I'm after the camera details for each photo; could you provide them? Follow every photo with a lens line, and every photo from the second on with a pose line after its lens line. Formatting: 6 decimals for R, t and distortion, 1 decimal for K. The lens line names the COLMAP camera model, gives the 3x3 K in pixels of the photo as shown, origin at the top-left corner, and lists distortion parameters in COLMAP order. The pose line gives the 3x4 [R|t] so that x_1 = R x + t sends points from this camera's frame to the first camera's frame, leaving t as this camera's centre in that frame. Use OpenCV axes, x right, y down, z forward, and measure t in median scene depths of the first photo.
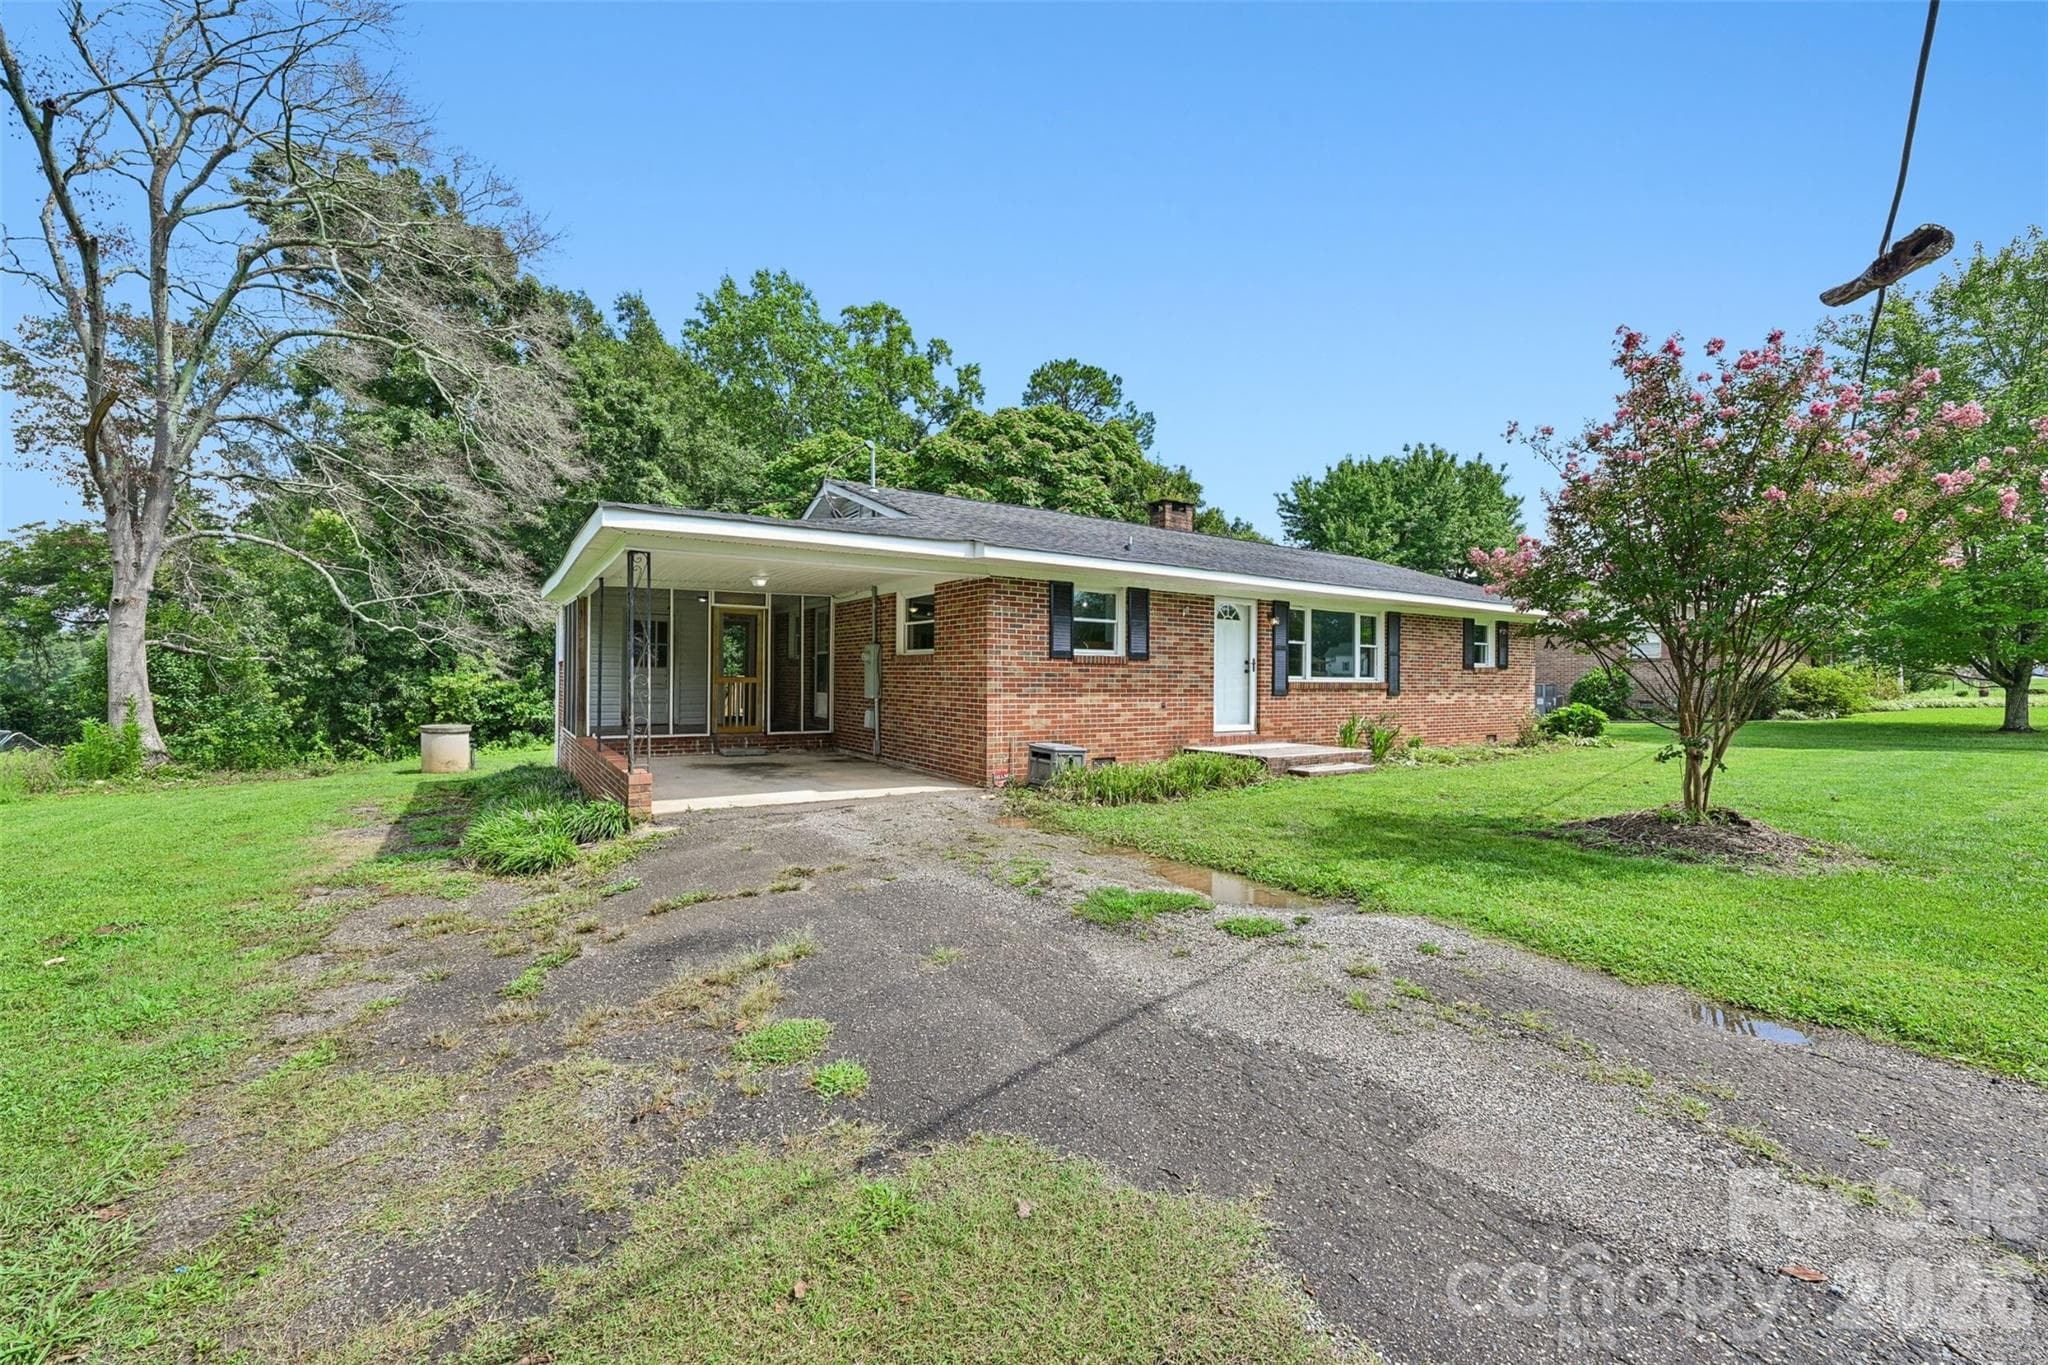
lens RADIAL K [[809.4, 0, 1018.4], [0, 809.4, 677.1], [0, 0, 1]] dist [-0.000921, -0.000029]
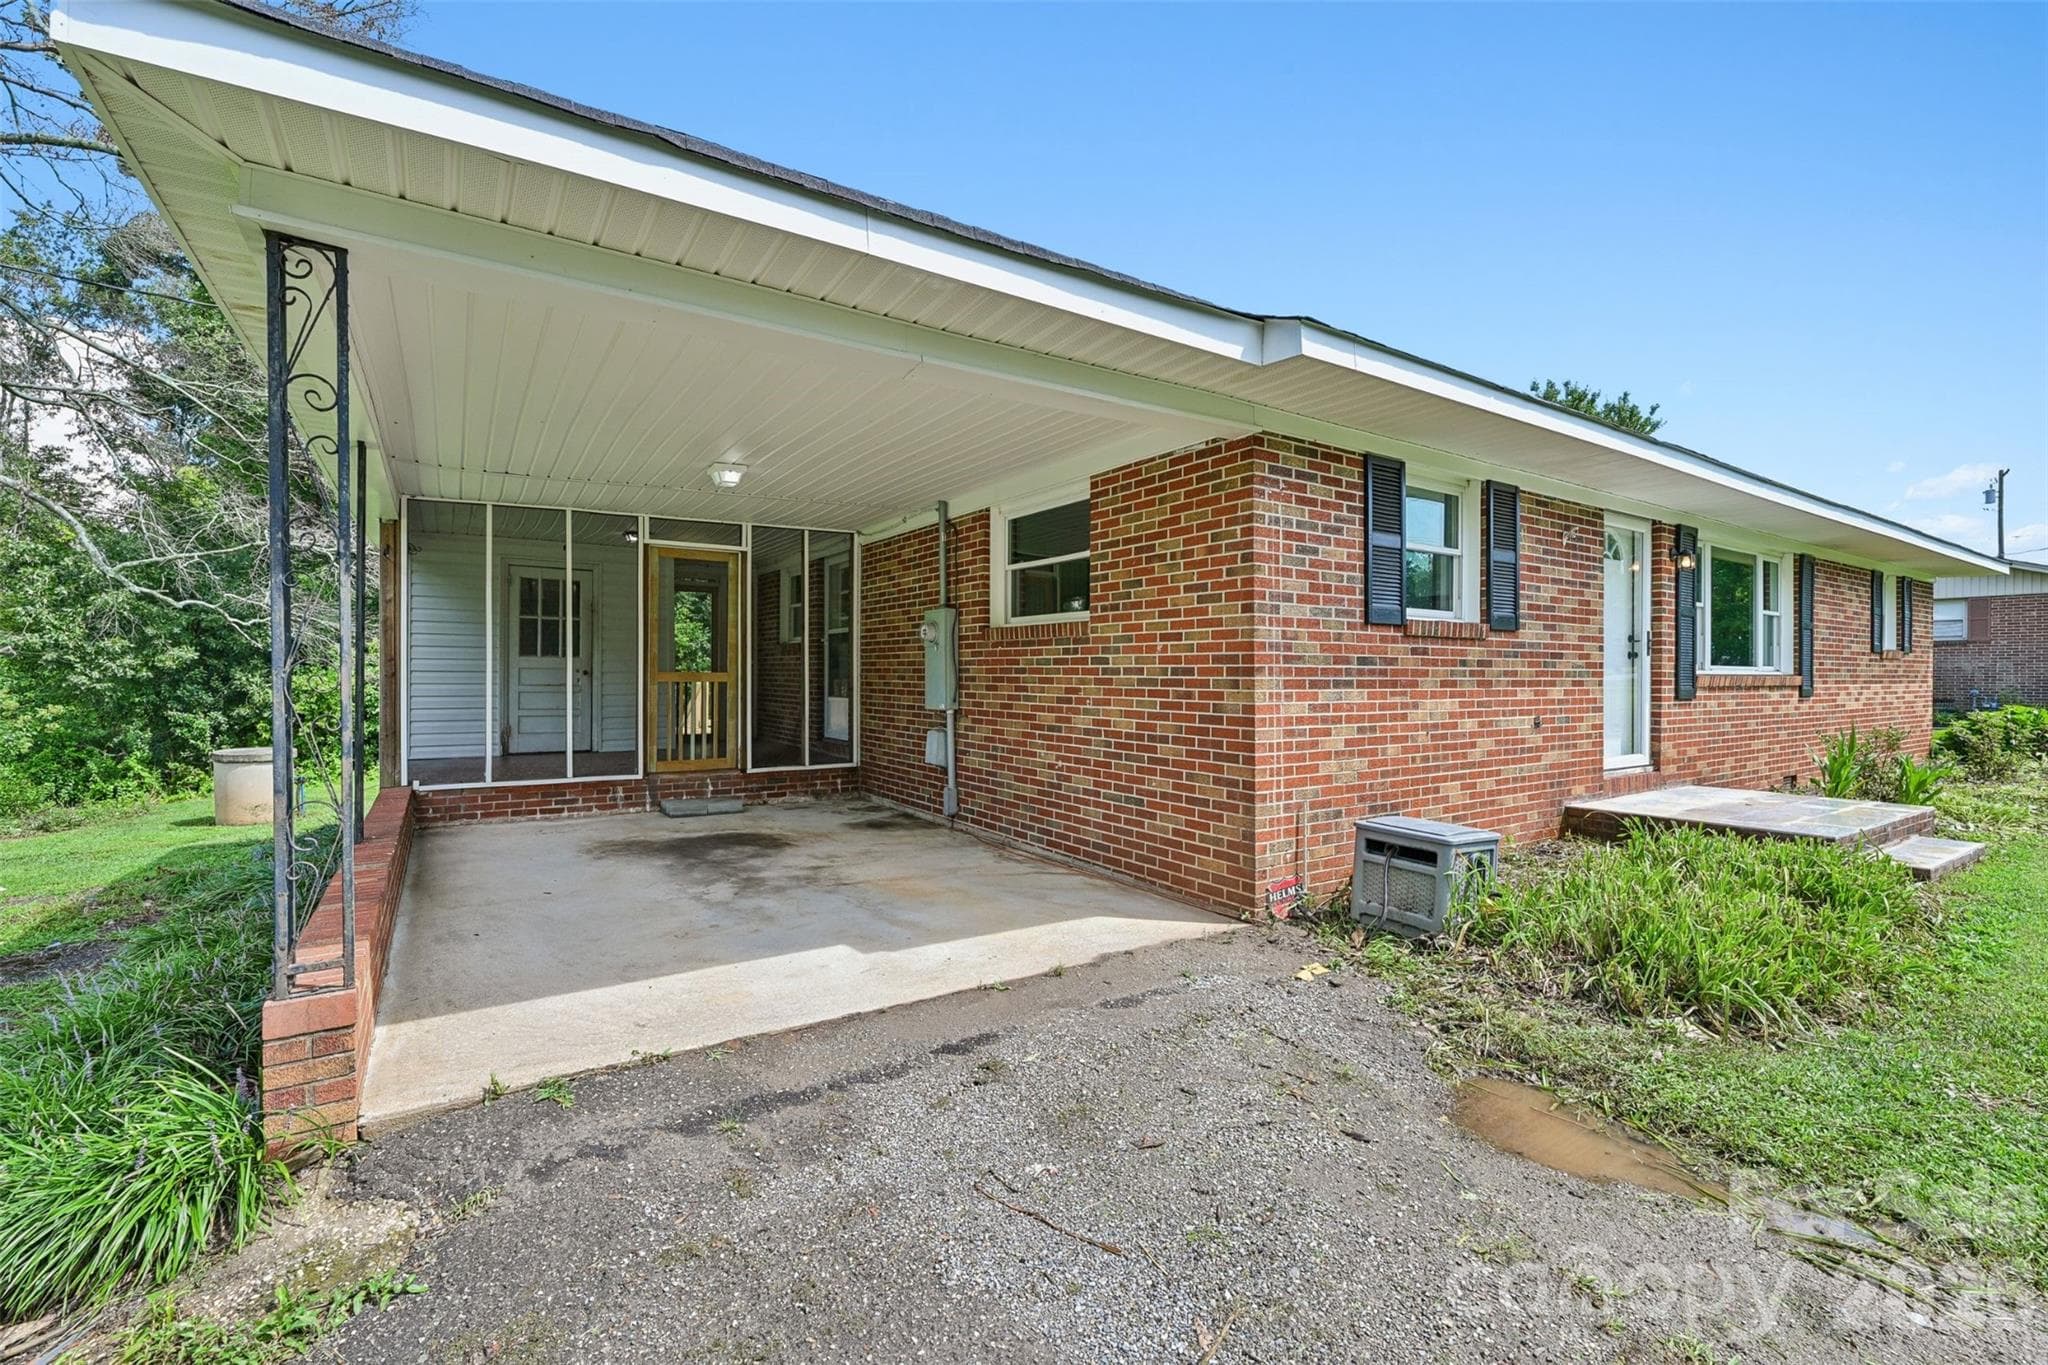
lens RADIAL K [[870.1, 0, 1019.1], [0, 870.1, 676.2], [0, 0, 1]] dist [-0.001400, -0.000249]
pose [[0.999982, -0.005829, 0.001222, -0.123371], [0.005825, 0.999978, 0.003130, 0.002492], [-0.001240, -0.003123, 0.999994, 0.402510]]
